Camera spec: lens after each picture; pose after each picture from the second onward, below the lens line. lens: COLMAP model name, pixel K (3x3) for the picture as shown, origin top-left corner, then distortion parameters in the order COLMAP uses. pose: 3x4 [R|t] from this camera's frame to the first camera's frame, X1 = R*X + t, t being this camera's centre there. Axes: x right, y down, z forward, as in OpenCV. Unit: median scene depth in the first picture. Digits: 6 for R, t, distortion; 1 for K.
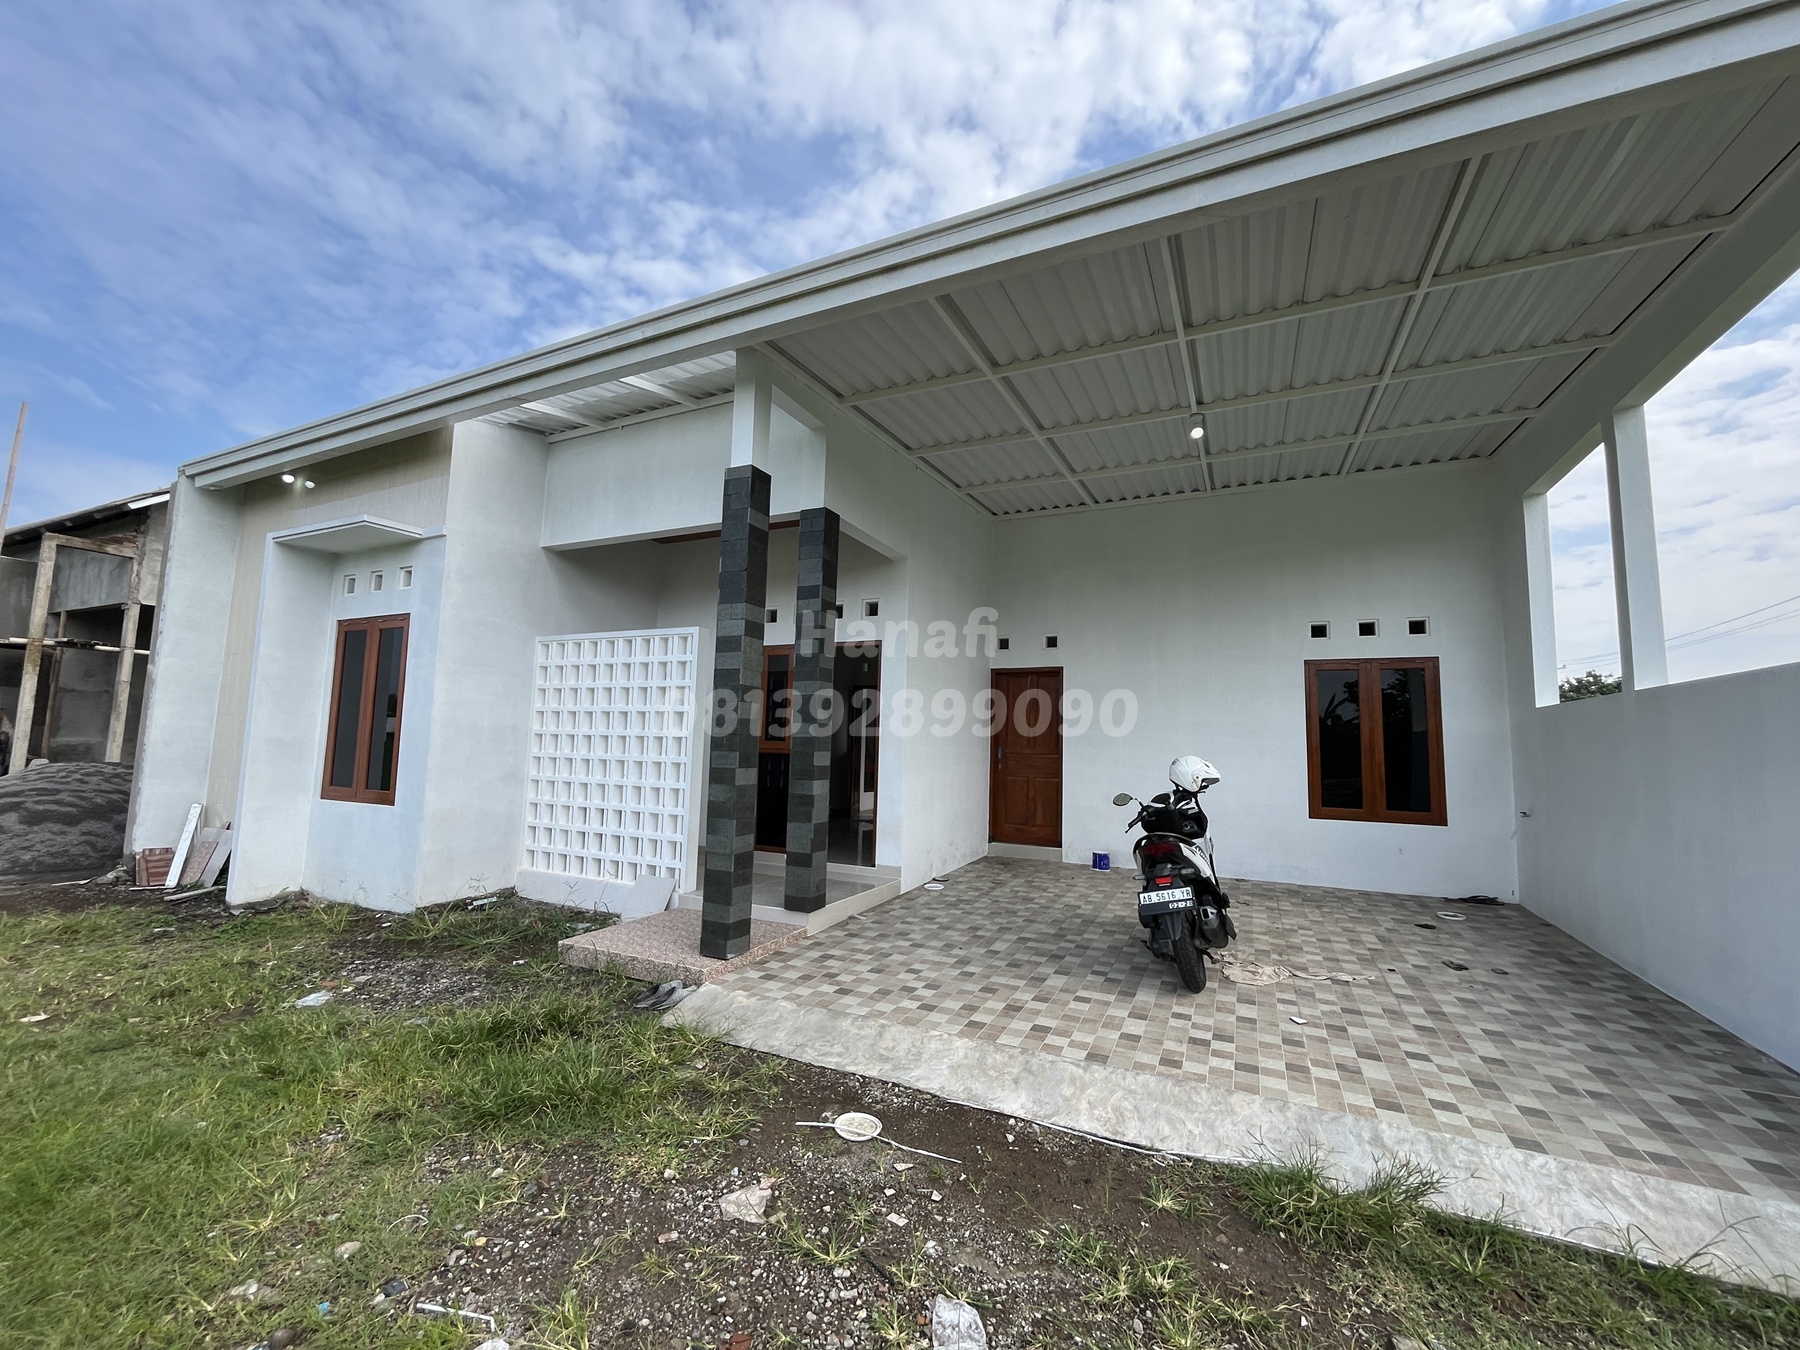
lens RADIAL K [[730.2, 0, 893.9], [0, 730.2, 677.1], [0, 0, 1]] dist [-0.001702, 0.000056]
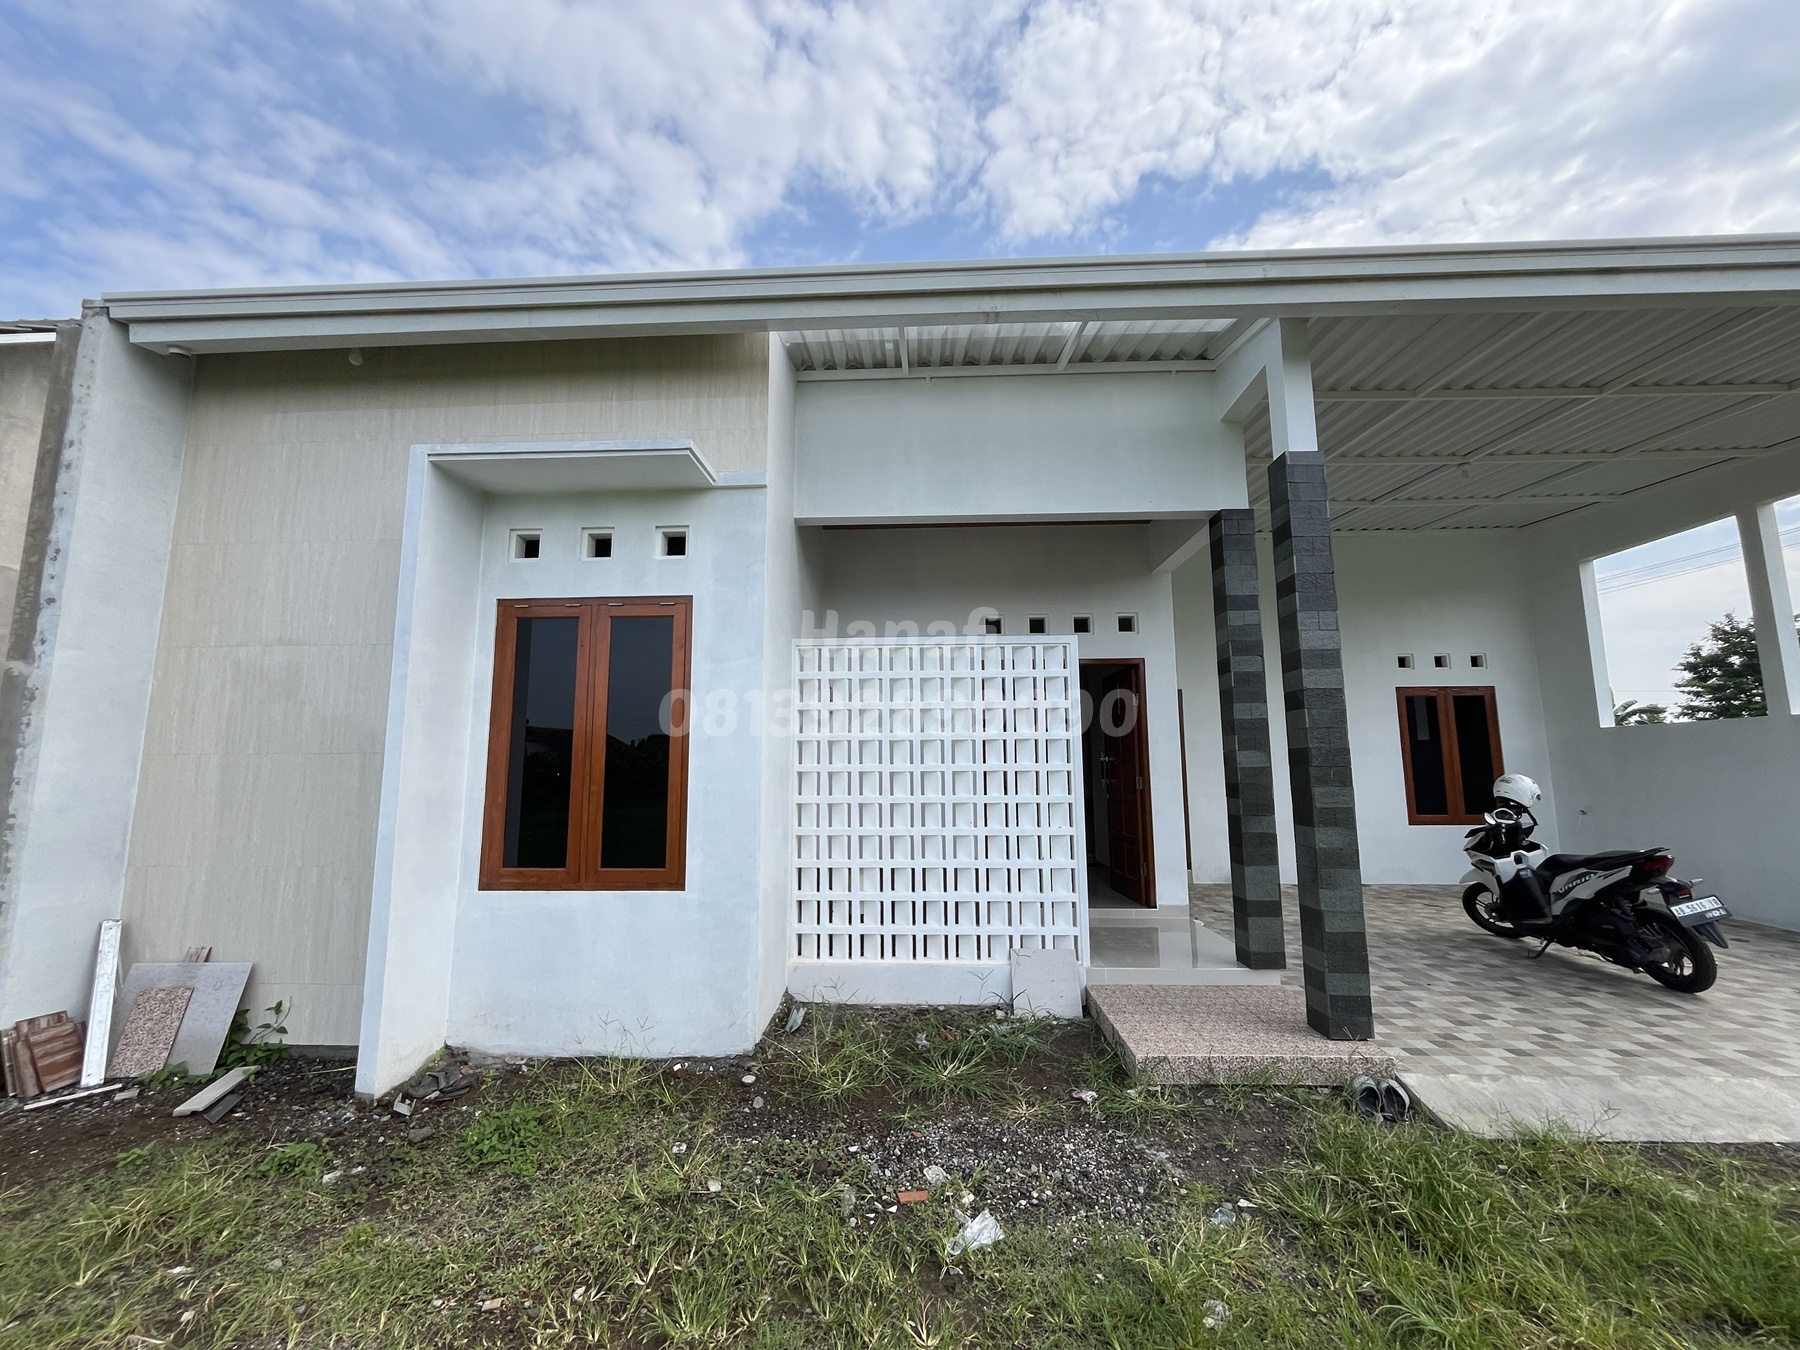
lens RADIAL K [[730.2, 0, 893.9], [0, 730.2, 677.1], [0, 0, 1]] dist [-0.001702, 0.000056]
pose [[0.917600, 0.021247, 0.396936, -1.056419], [-0.009066, 0.999429, -0.032540, 0.008999], [-0.397401, 0.026261, 0.917269, 0.445763]]
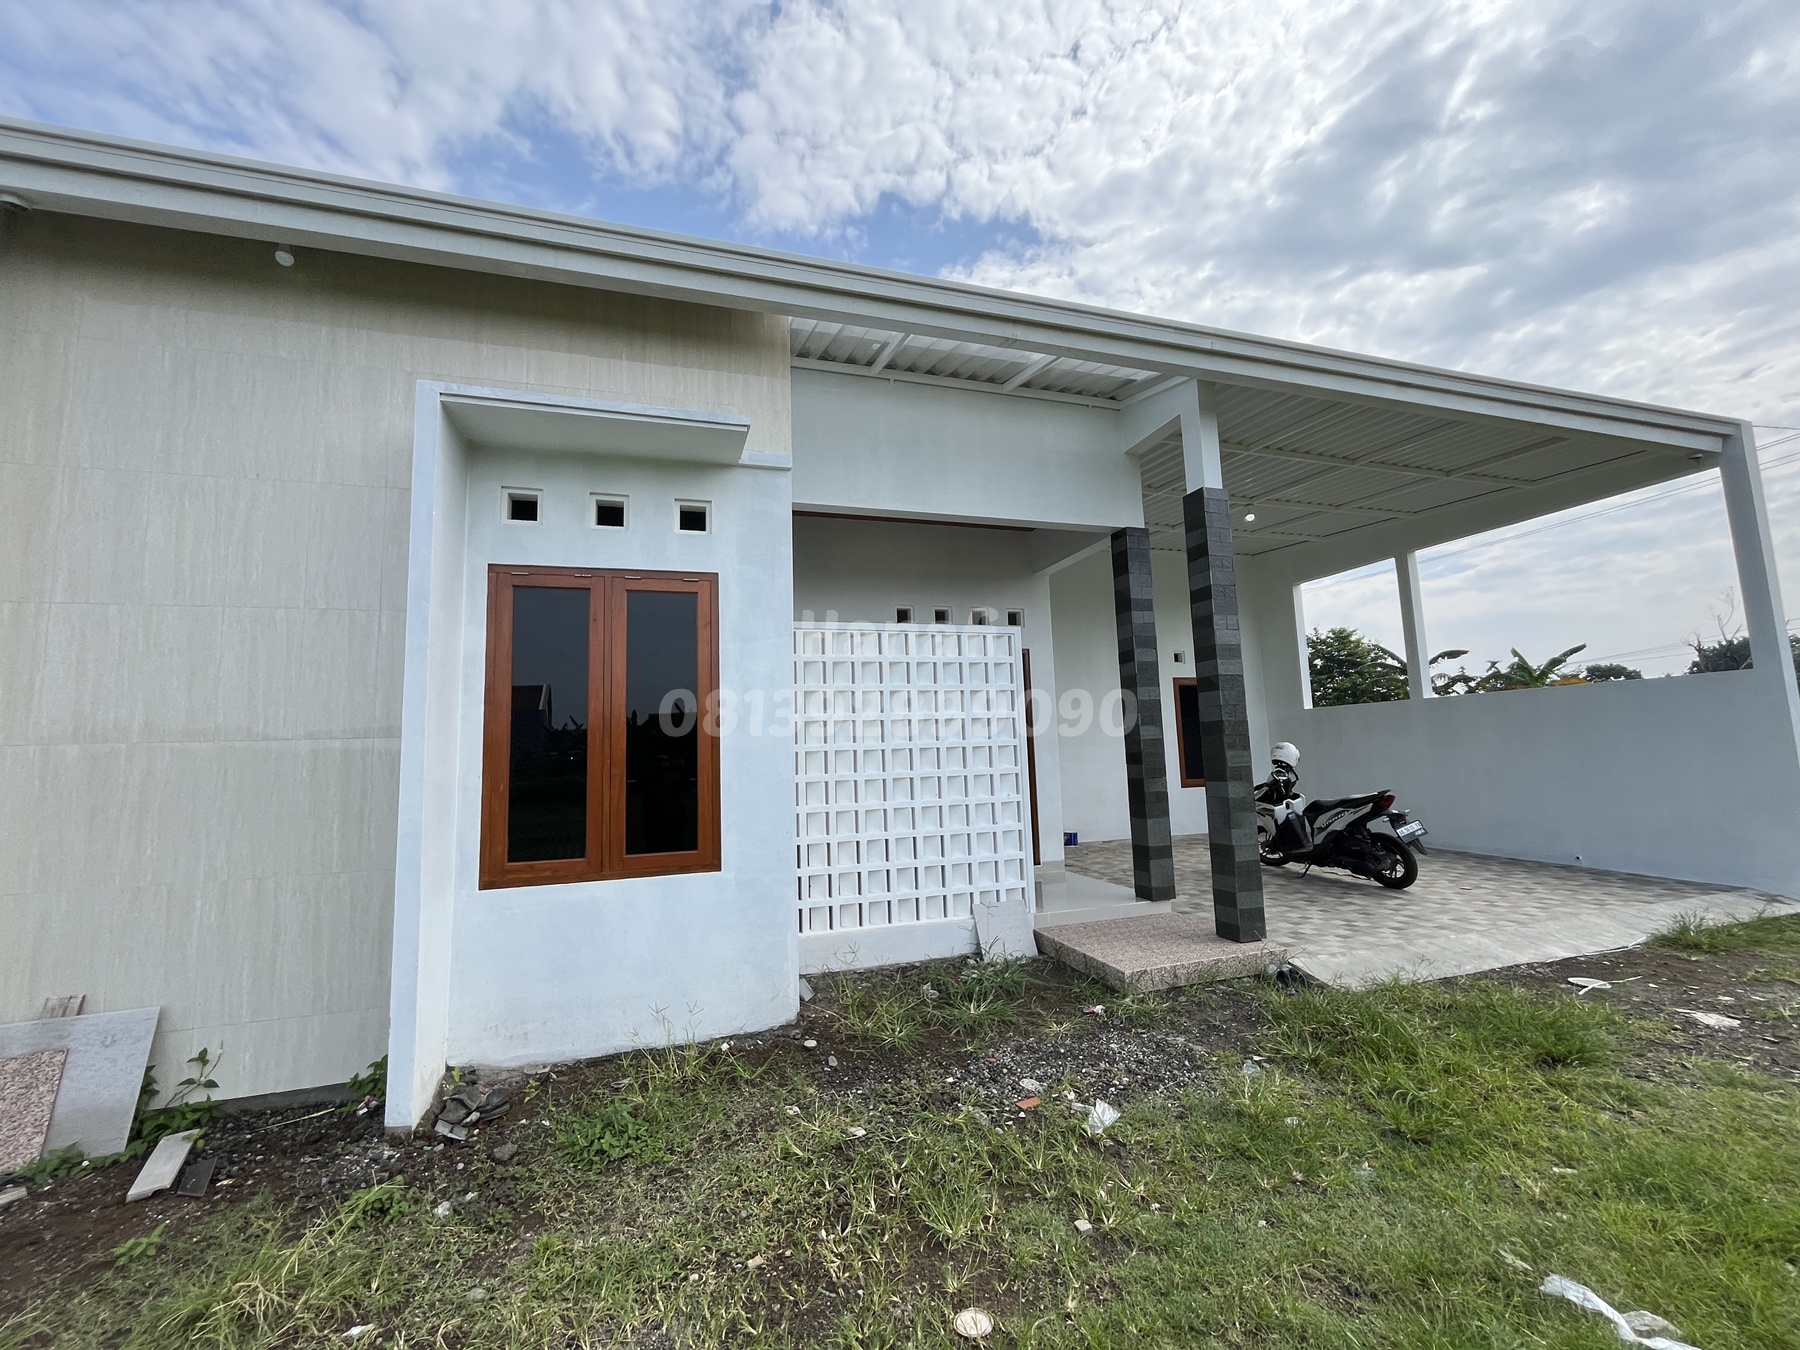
lens RADIAL K [[729.6, 0, 891.9], [0, 729.6, 674.4], [0, 0, 1]] dist [-0.002385, 0.000104]
pose [[0.725298, 0.027835, 0.687872, -1.393687], [-0.011714, 0.999537, -0.028095, 0.027811], [-0.688335, 0.012320, 0.725288, 0.585936]]
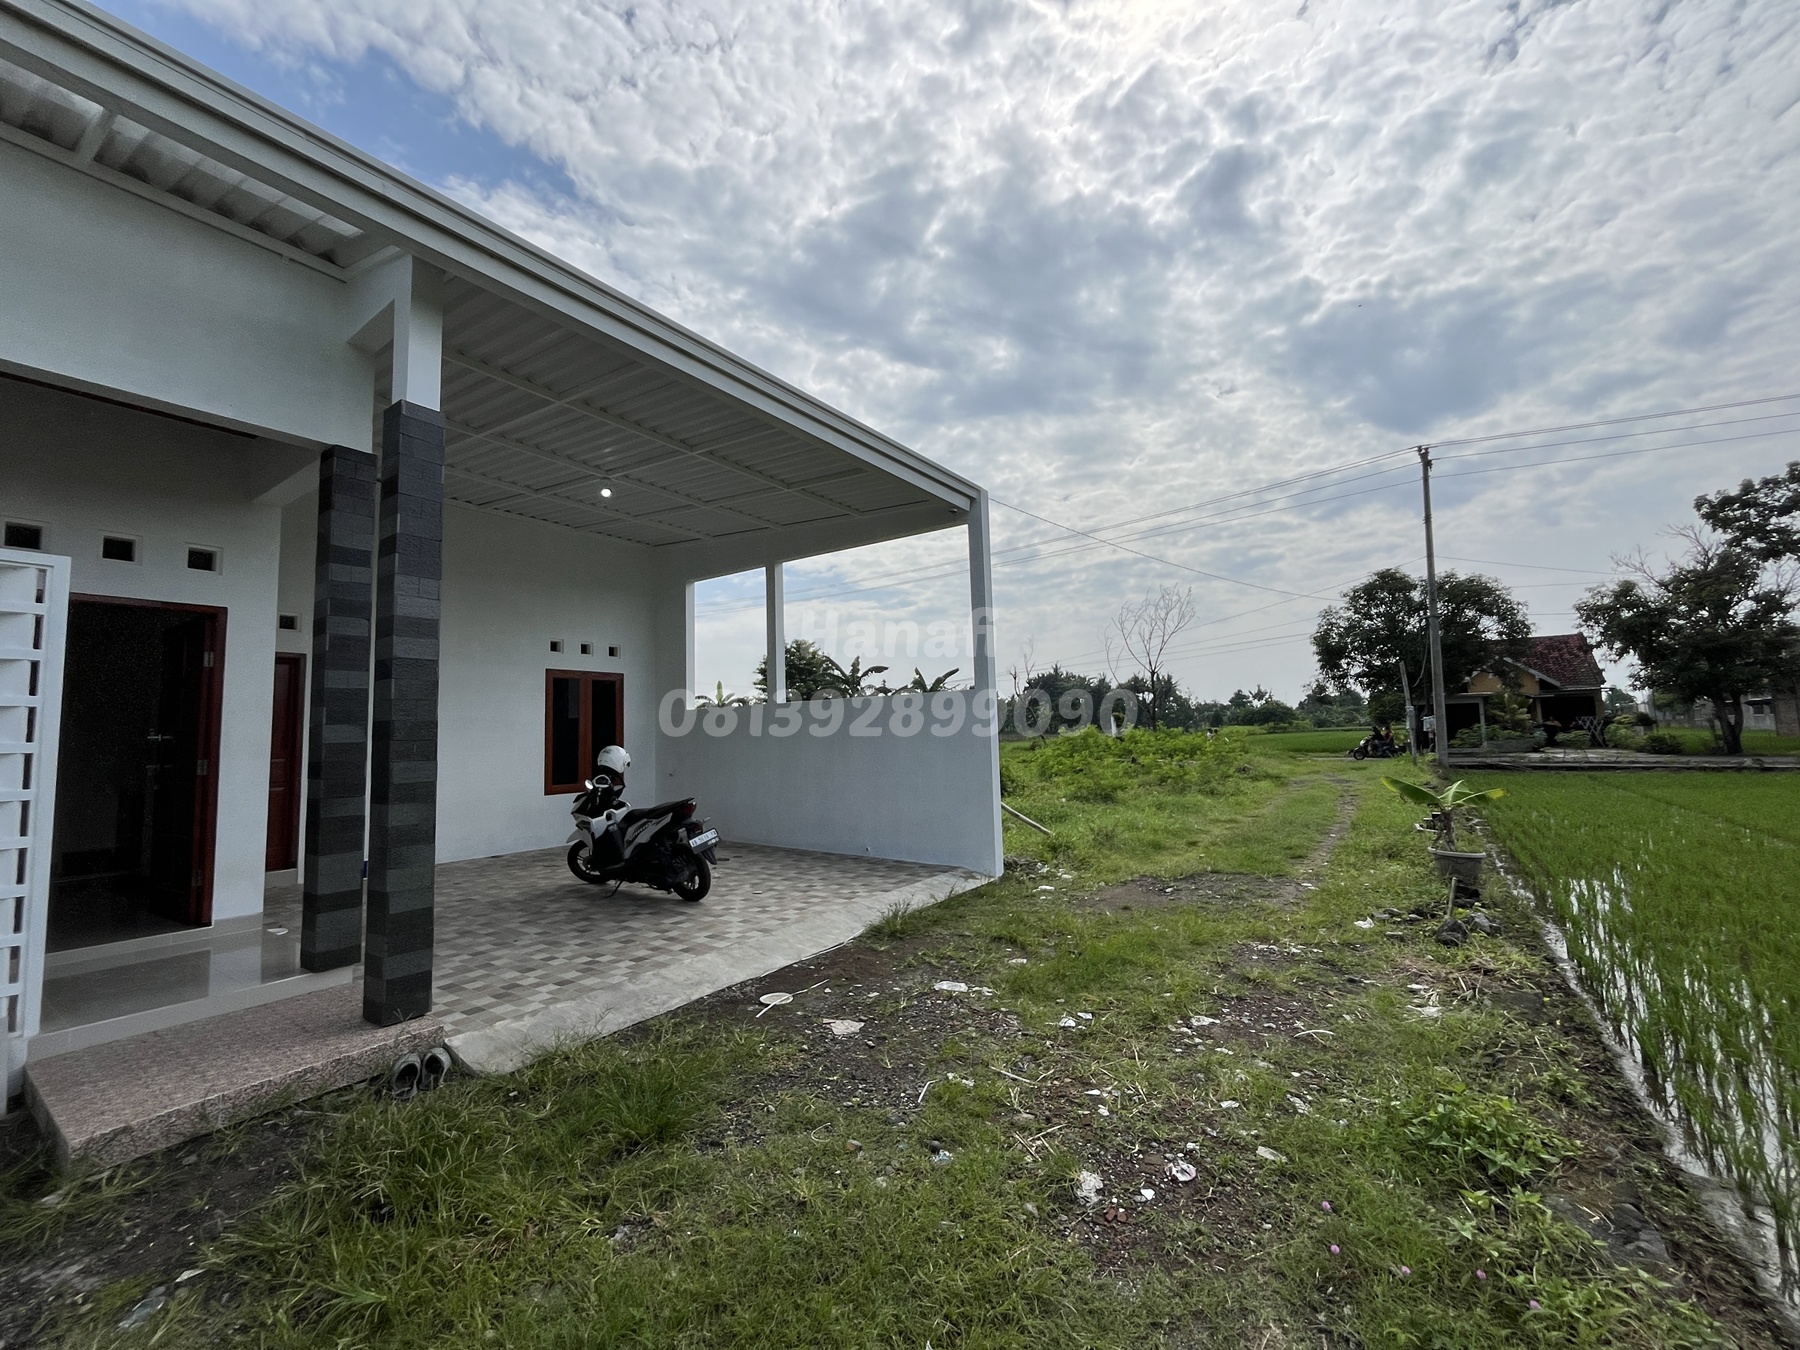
lens RADIAL K [[730.2, 0, 893.9], [0, 730.2, 677.1], [0, 0, 1]] dist [-0.001702, 0.000056]
pose [[0.158537, 0.051327, 0.986018, -0.969914], [-0.059128, 0.997349, -0.042410, 0.013700], [-0.985581, -0.051578, 0.161152, 0.369398]]
